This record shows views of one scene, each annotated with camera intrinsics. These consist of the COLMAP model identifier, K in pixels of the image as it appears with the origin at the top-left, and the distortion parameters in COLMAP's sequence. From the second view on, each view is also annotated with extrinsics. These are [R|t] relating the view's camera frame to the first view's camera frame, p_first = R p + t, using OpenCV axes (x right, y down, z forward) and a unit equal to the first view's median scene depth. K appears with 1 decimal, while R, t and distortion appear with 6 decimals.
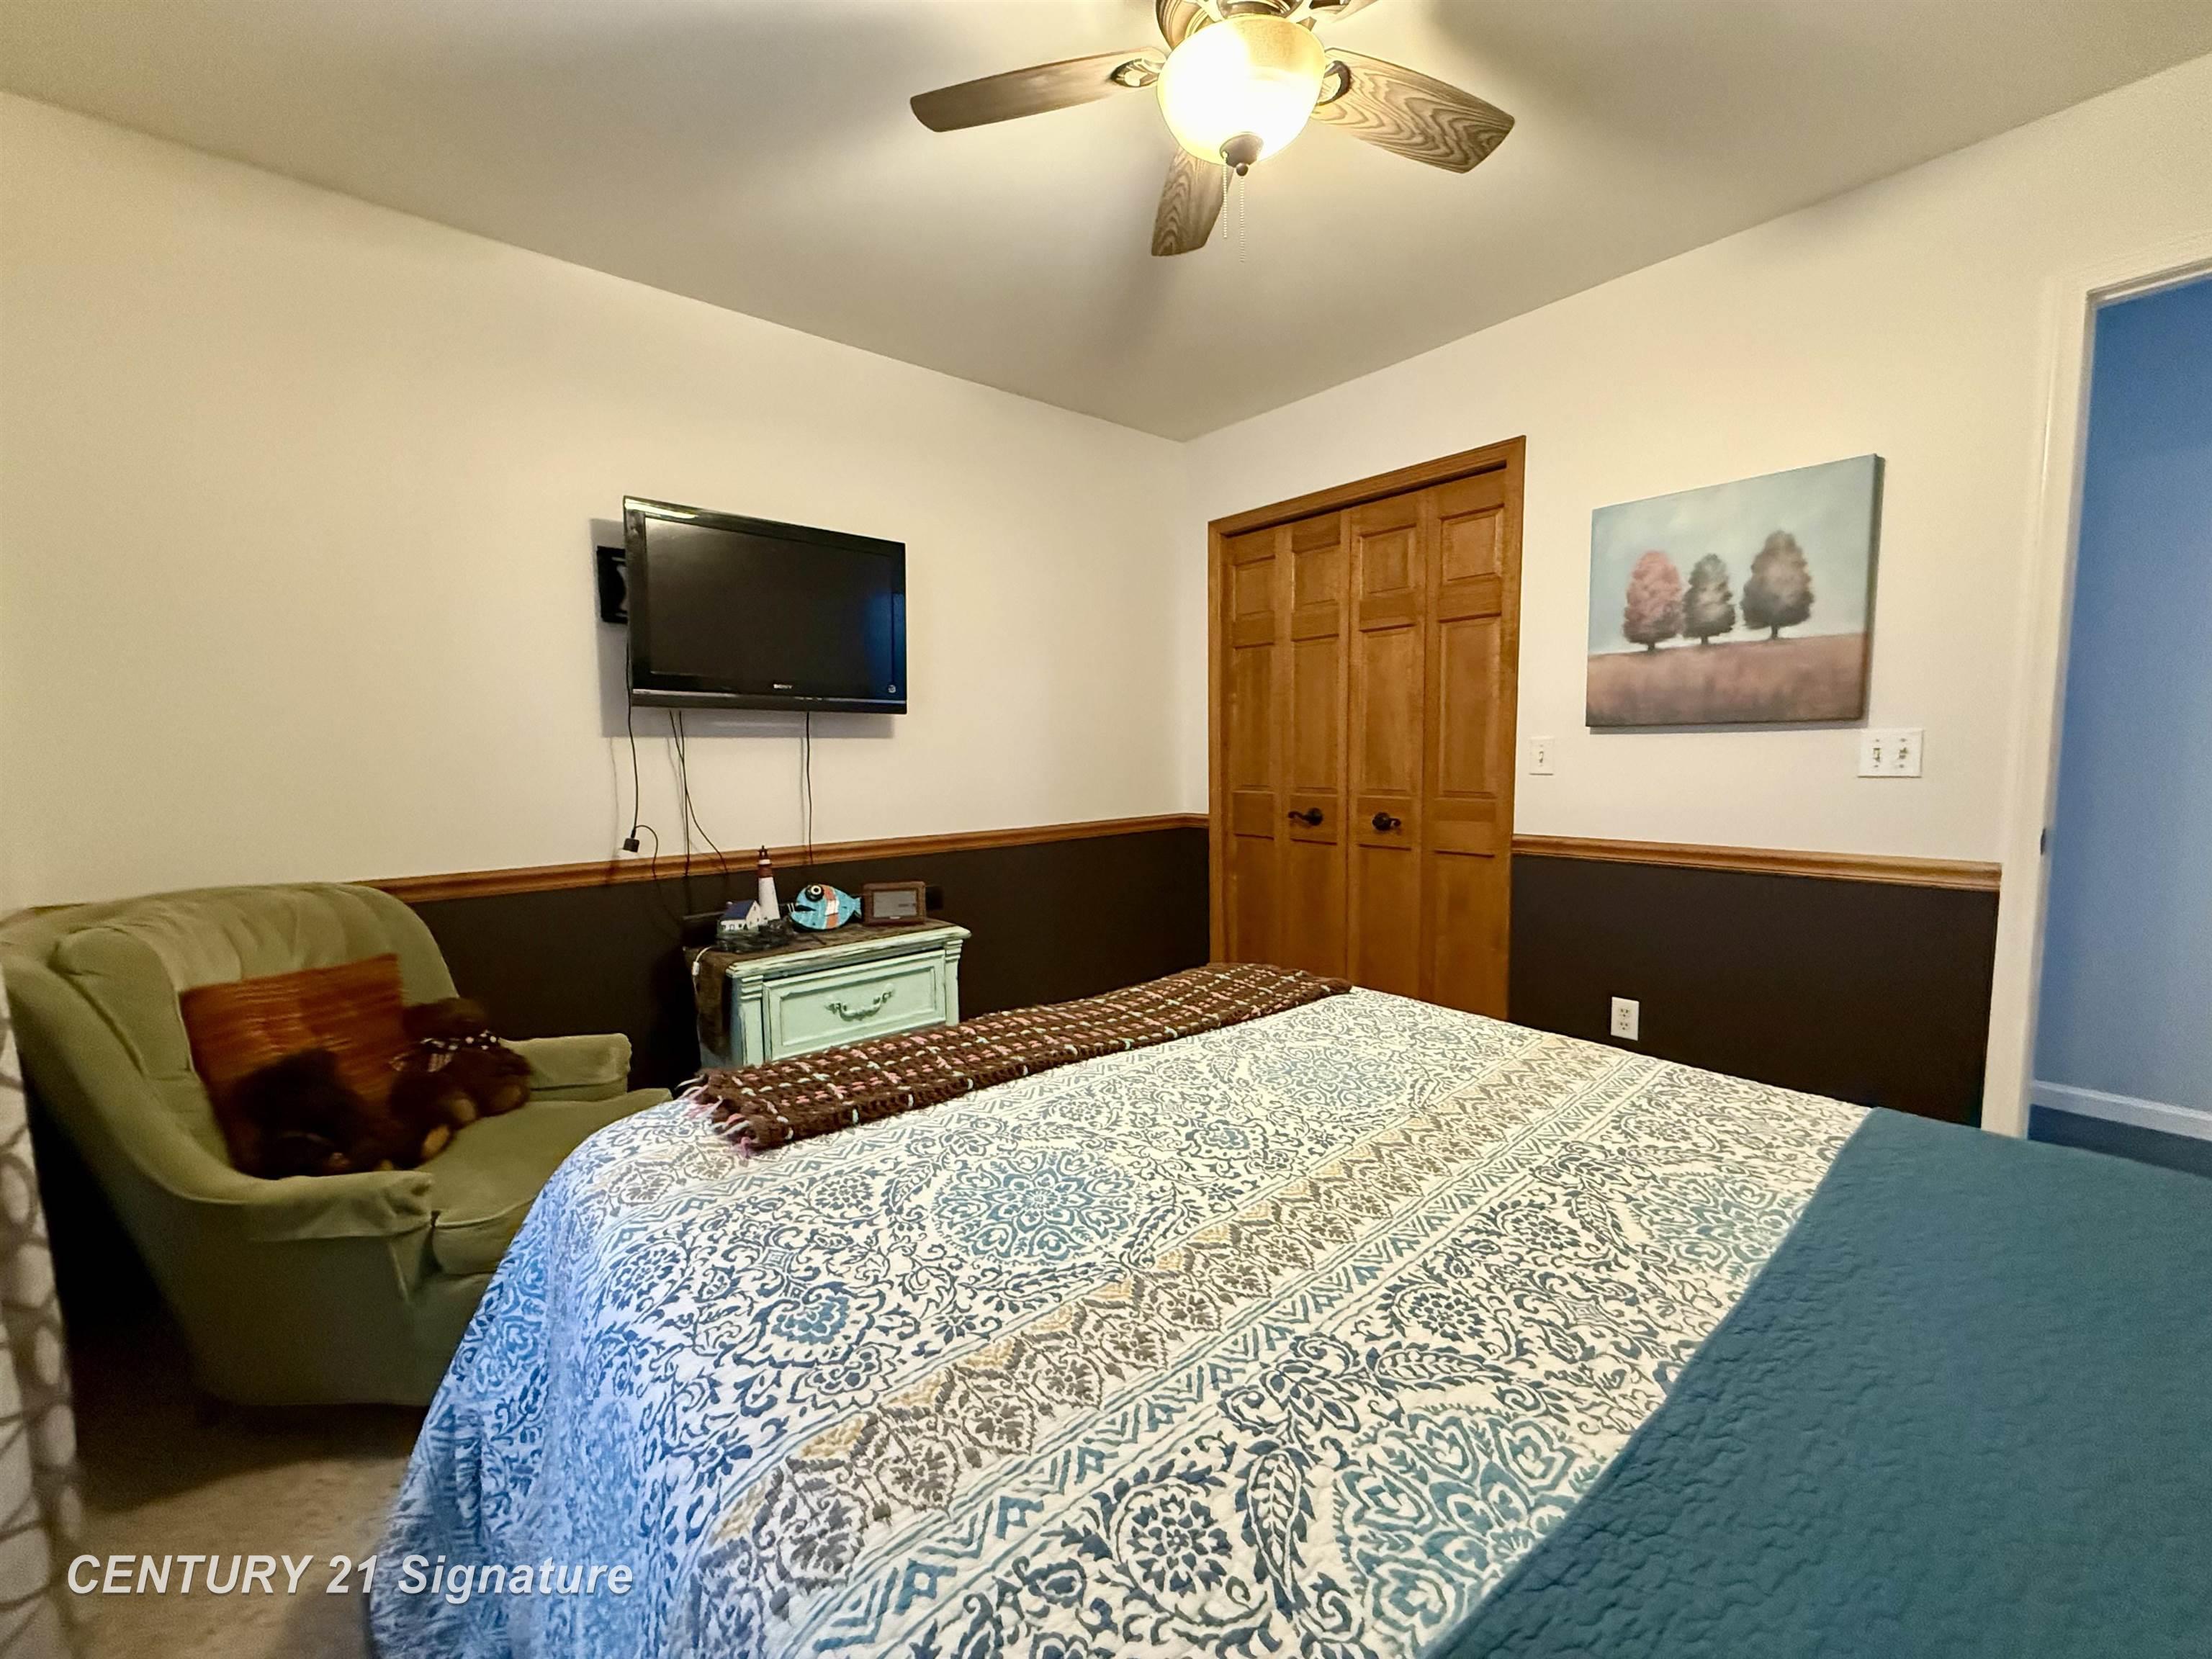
lens RADIAL K [[883.6, 0, 1112.0], [0, 883.6, 820.6], [0, 0, 1]] dist [-0.002614, -0.000511]
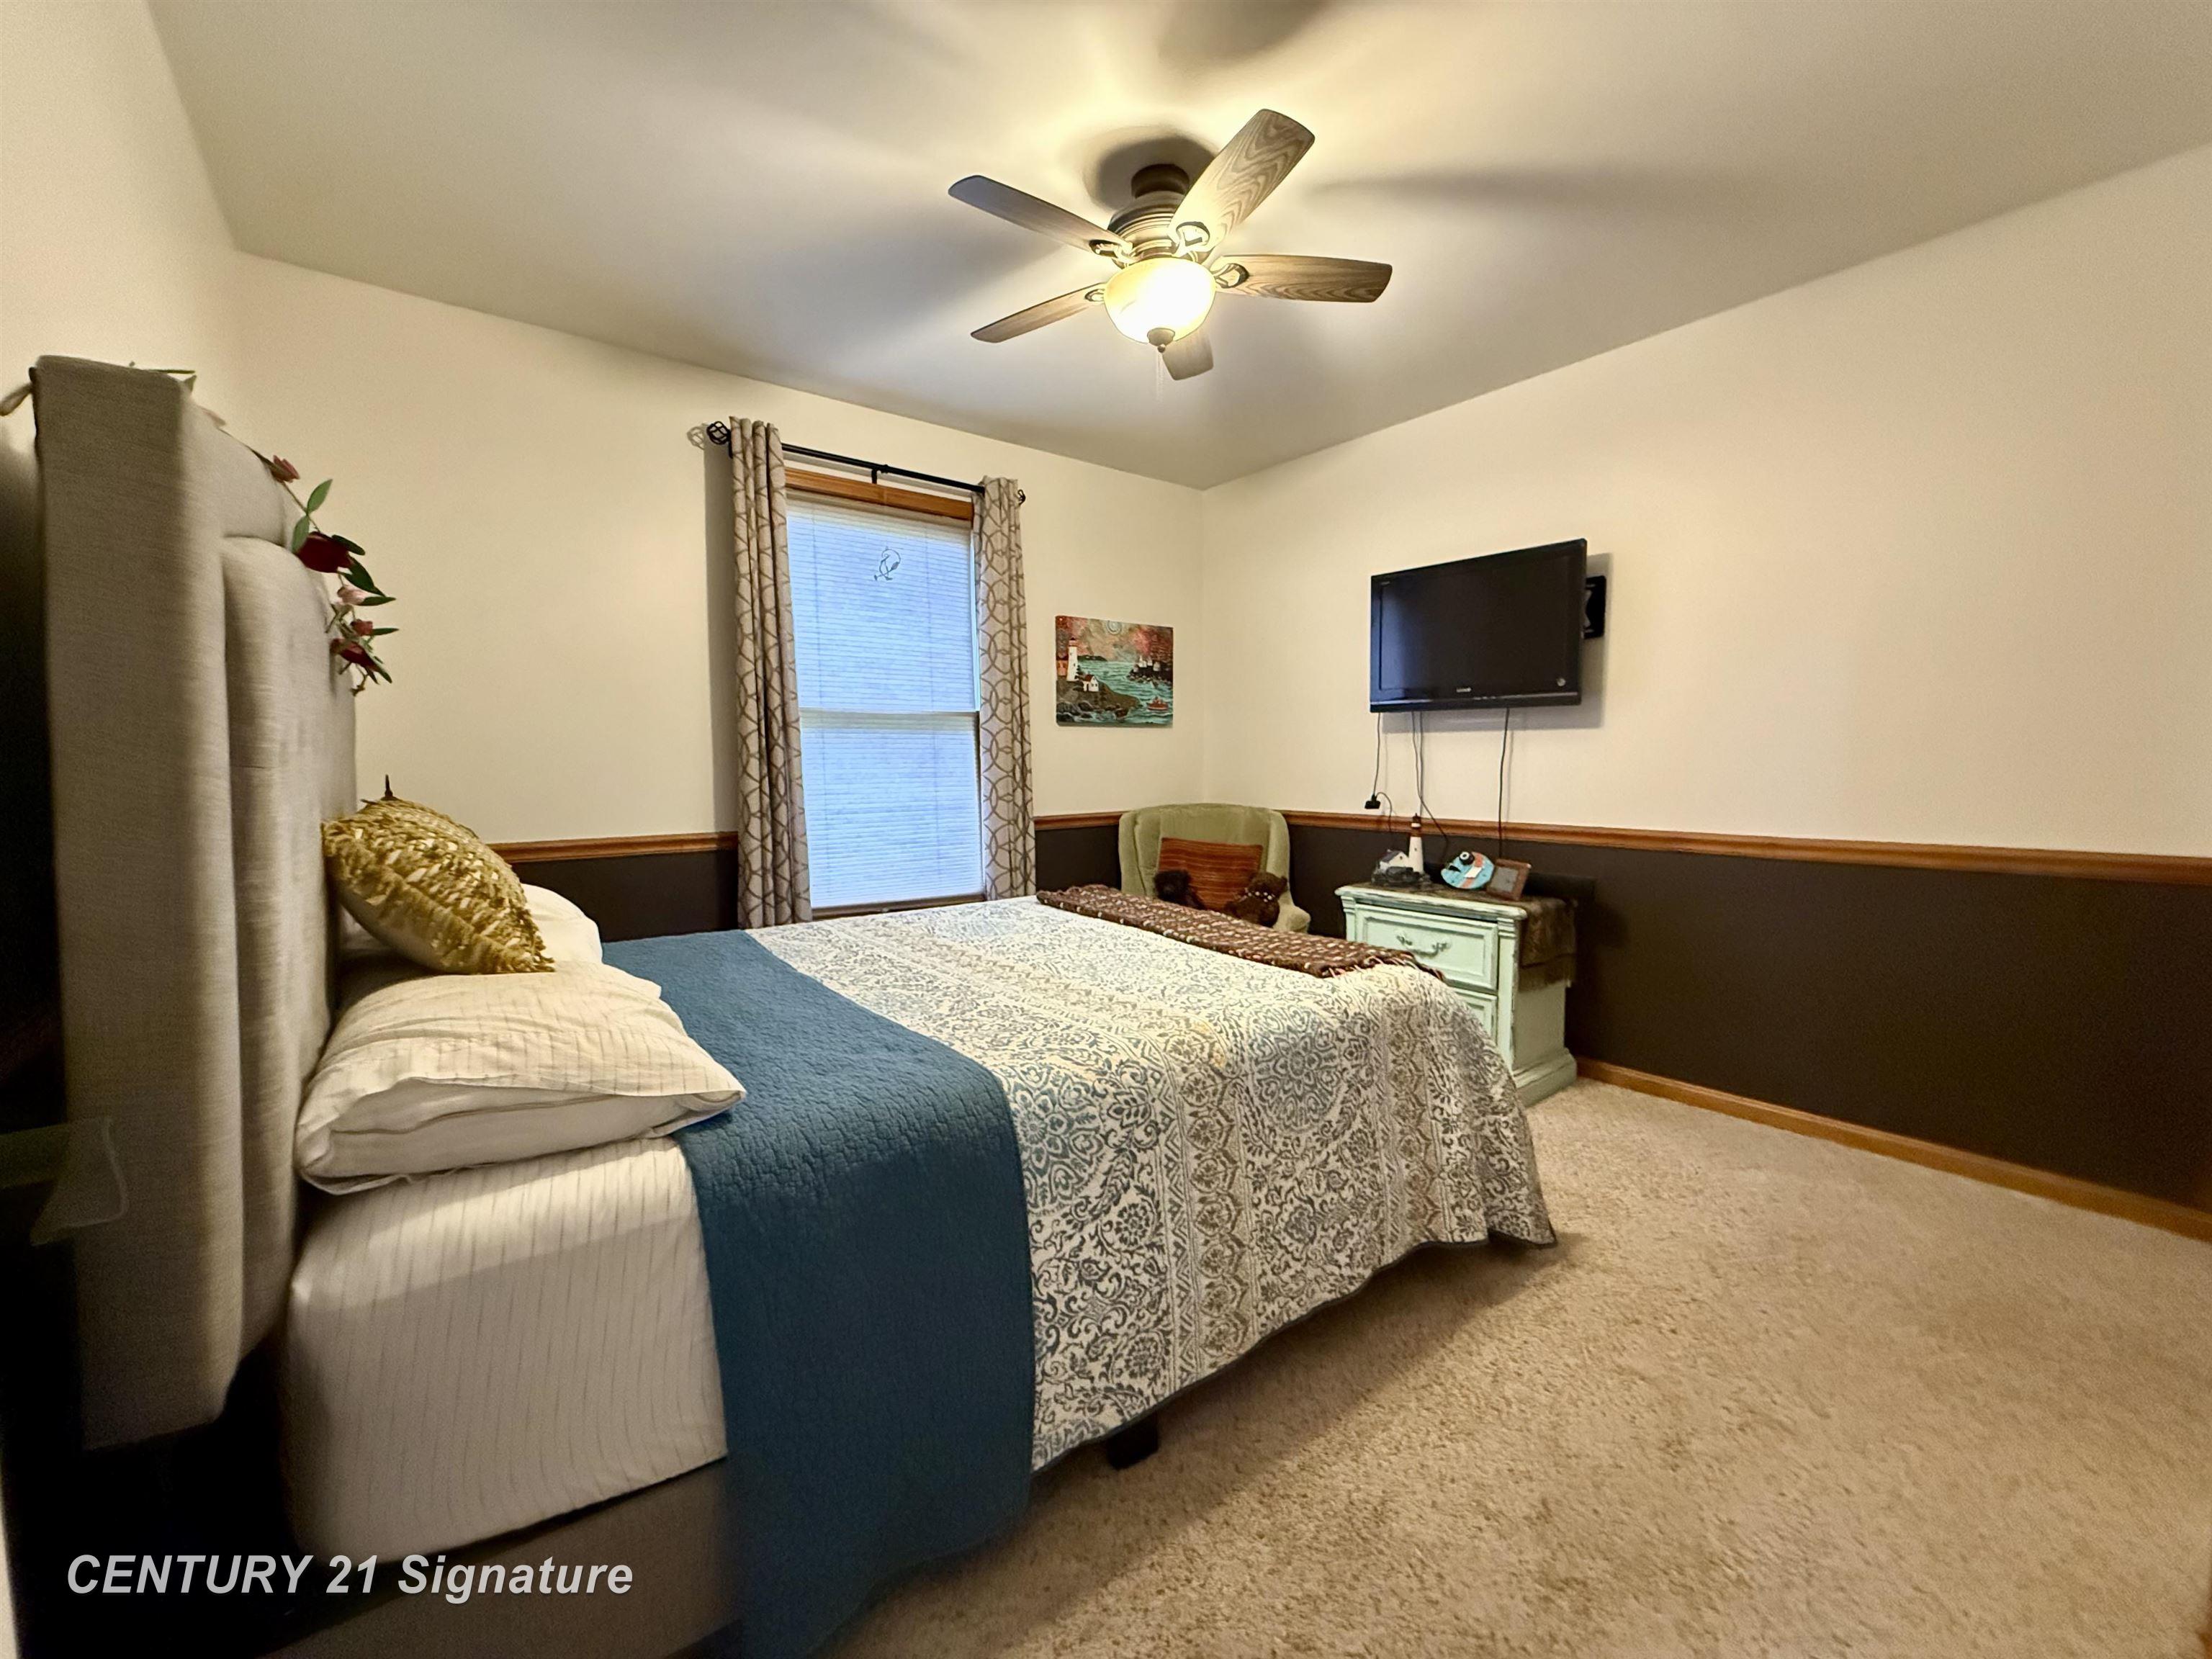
lens RADIAL K [[888.6, 0, 1108.7], [0, 888.6, 831.0], [0, 0, 1]] dist [-0.000017, 0.000000]
pose [[-0.023465, 0.096450, -0.995061, 0.959208], [-0.075923, 0.992289, 0.097972, -0.040790], [0.996838, 0.077847, -0.015961, 0.568736]]
